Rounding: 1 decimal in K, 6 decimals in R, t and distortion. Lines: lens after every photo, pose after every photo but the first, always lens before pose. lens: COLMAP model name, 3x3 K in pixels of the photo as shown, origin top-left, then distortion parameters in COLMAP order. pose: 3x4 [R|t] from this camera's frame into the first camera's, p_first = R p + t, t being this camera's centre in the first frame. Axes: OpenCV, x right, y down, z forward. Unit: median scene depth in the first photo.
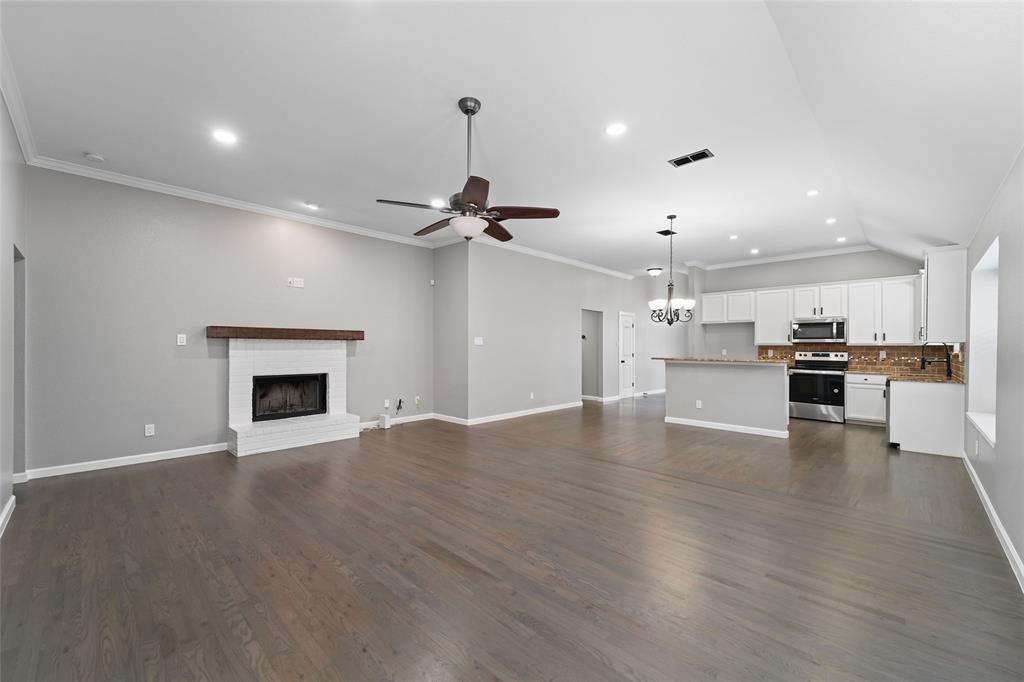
lens RADIAL K [[409.3, 0, 508.1], [0, 409.3, 348.5], [0, 0, 1]] dist [0.015371, -0.000042]
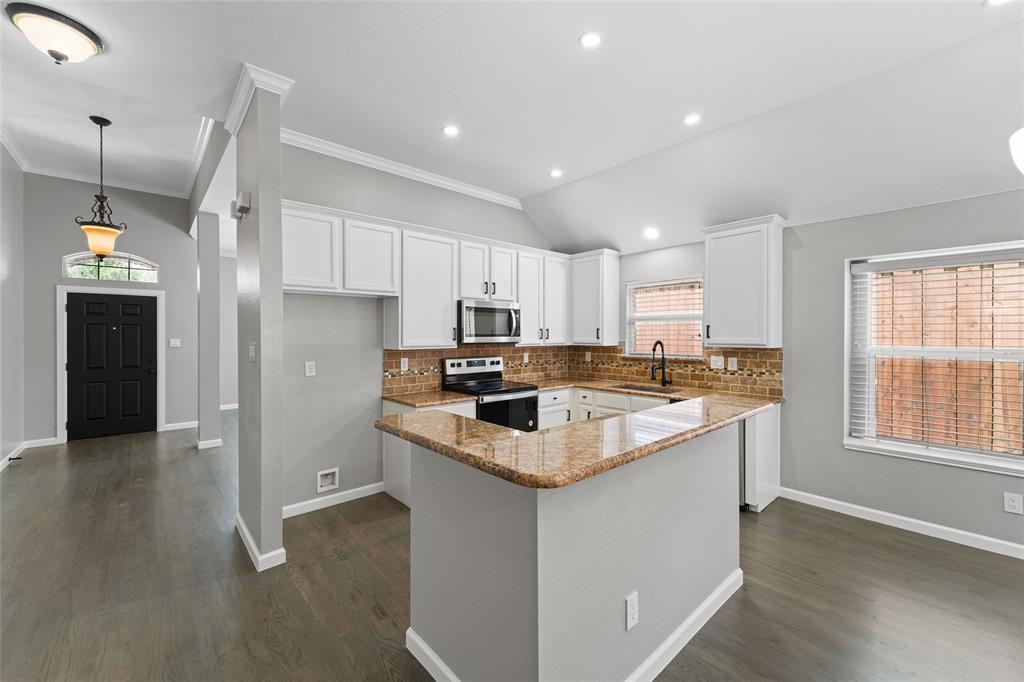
lens RADIAL K [[405.4, 0, 508.1], [0, 405.4, 338.2], [0, 0, 1]] dist [0.021648, -0.007694]
pose [[0.070726, -0.017559, 0.997341, 0.249493], [0.004969, 0.999839, 0.017251, -0.040728], [-0.997483, 0.003736, 0.070802, 1.244296]]
